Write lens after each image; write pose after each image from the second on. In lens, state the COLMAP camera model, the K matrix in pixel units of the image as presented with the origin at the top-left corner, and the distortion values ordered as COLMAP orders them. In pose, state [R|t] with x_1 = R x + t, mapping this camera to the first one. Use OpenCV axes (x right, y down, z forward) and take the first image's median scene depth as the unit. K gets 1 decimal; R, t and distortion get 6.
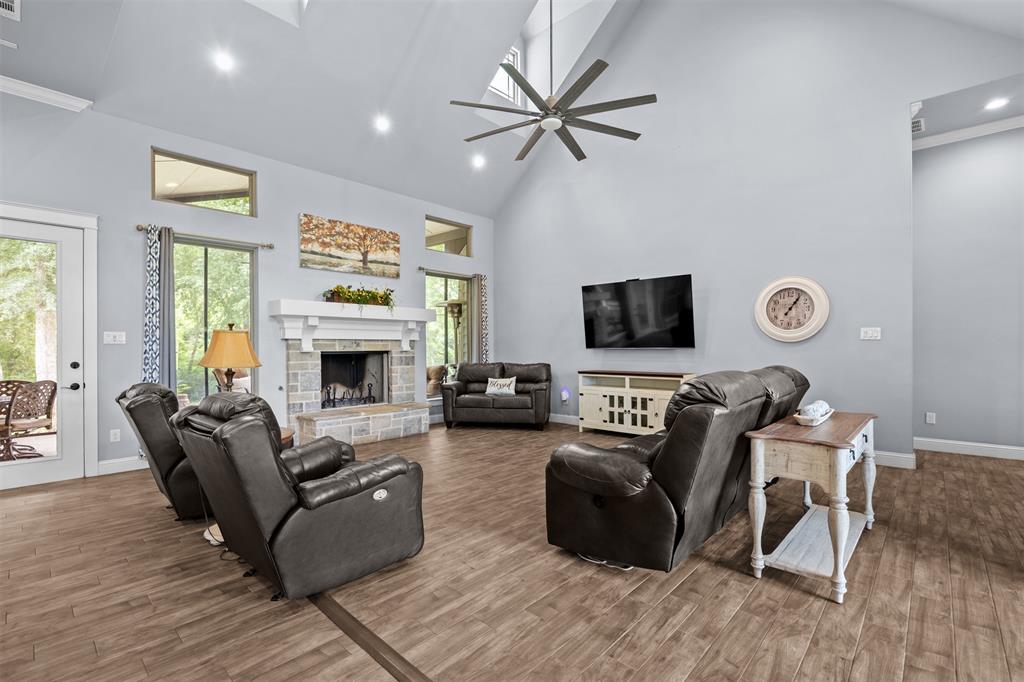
lens RADIAL K [[457.5, 0, 512.4], [0, 457.5, 347.2], [0, 0, 1]] dist [-0.013832, -0.000399]
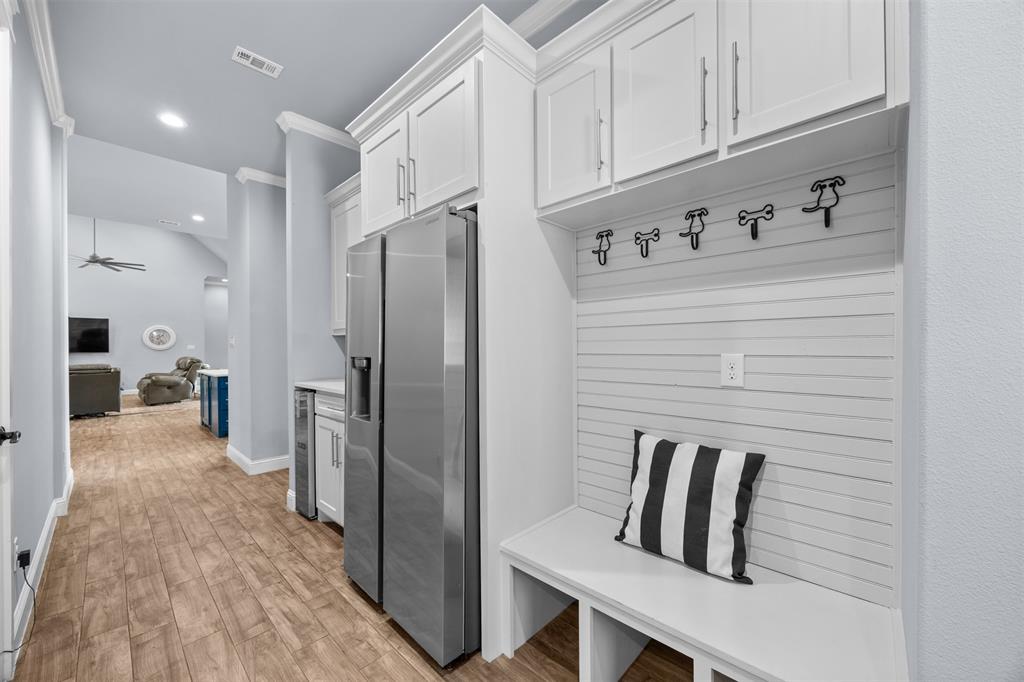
lens RADIAL K [[401.6, 0, 504.9], [0, 401.6, 340.5], [0, 0, 1]] dist [0.000301, 0.000067]
pose [[0.068379, 0.013258, 0.997571, -1.496577], [0.008618, 0.999867, -0.013879, -0.017246], [-0.997622, 0.009546, 0.068255, -1.080133]]
